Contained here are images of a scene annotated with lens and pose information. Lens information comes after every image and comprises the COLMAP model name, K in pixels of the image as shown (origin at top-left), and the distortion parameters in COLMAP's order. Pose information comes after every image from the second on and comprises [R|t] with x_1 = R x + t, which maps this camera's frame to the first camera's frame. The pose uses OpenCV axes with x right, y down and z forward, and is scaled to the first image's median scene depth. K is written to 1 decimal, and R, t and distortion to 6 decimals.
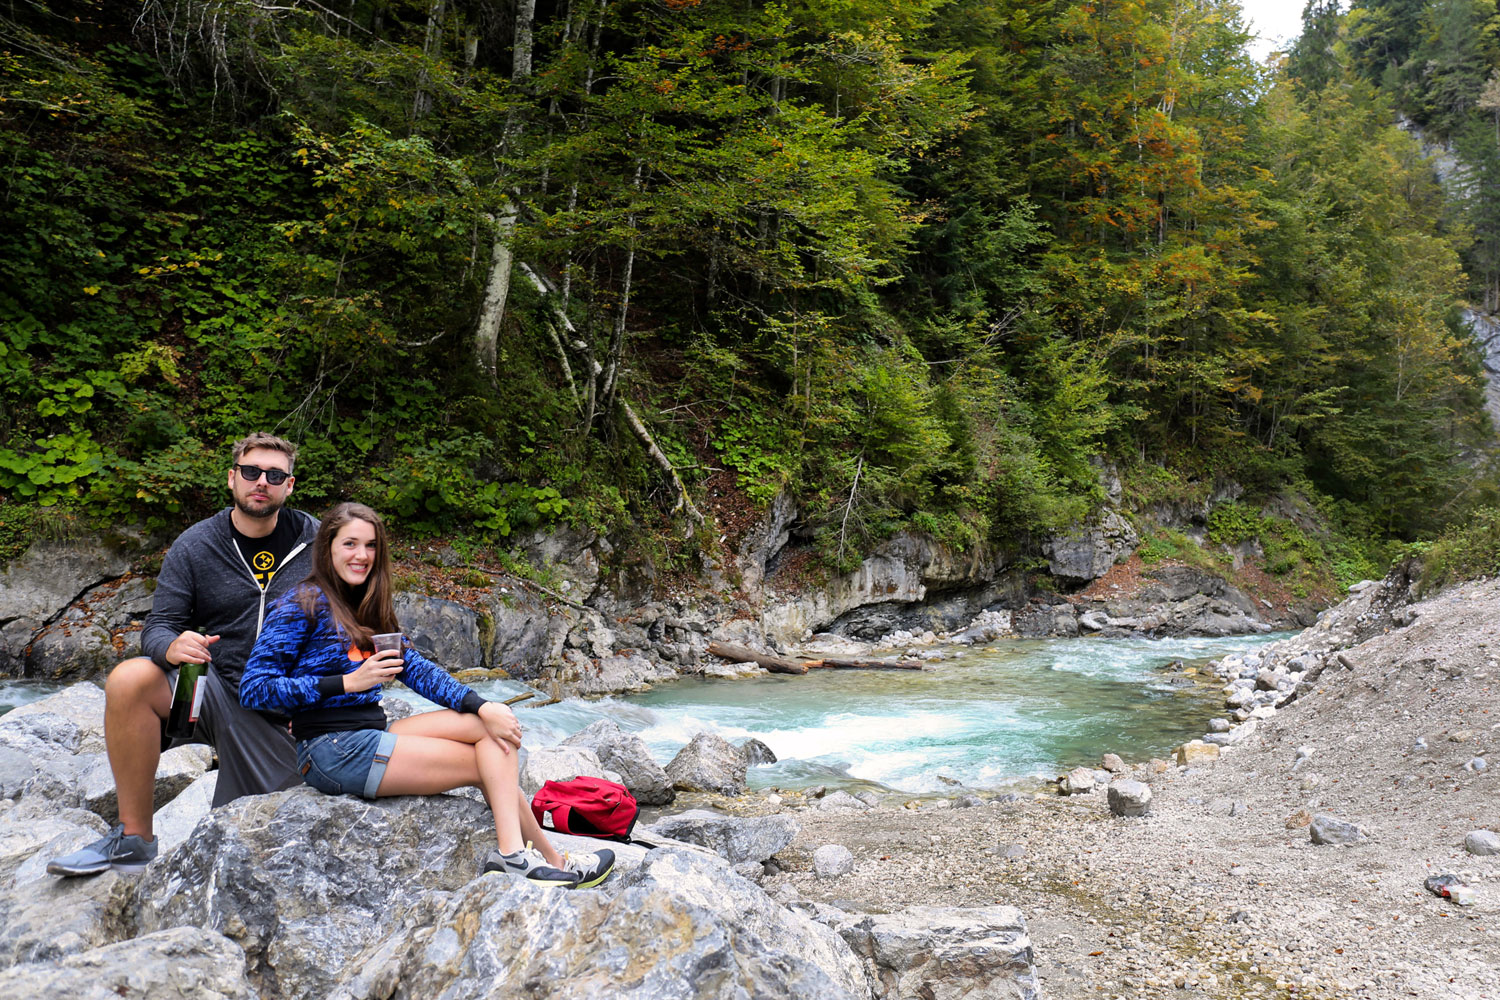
lens RADIAL K [[1964.5, 0, 749.3], [0, 1964.5, 500.6], [0, 0, 1]] dist [0.033263, 0.000000]
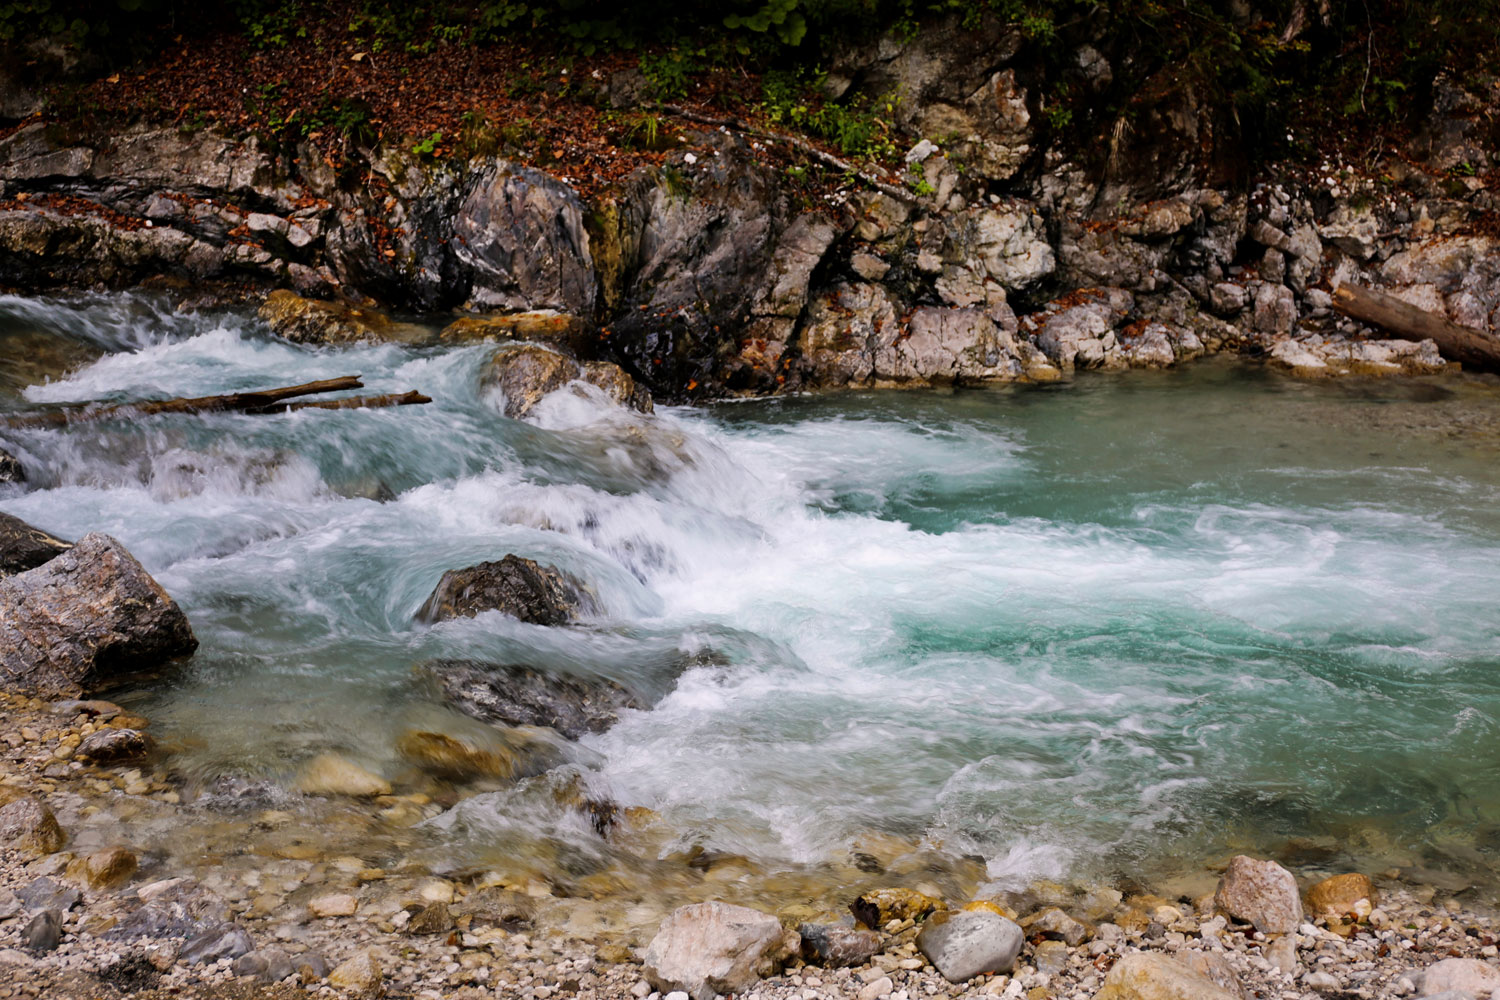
lens RADIAL K [[1964.5, 0, 750.2], [0, 1964.5, 503.2], [0, 0, 1]] dist [0.033263, 0.000000]
pose [[0.583979, 0.170259, -0.793713, 0.282381], [0.023828, 0.973741, 0.226408, 0.017260], [0.811419, -0.151130, 0.564587, 0.679104]]
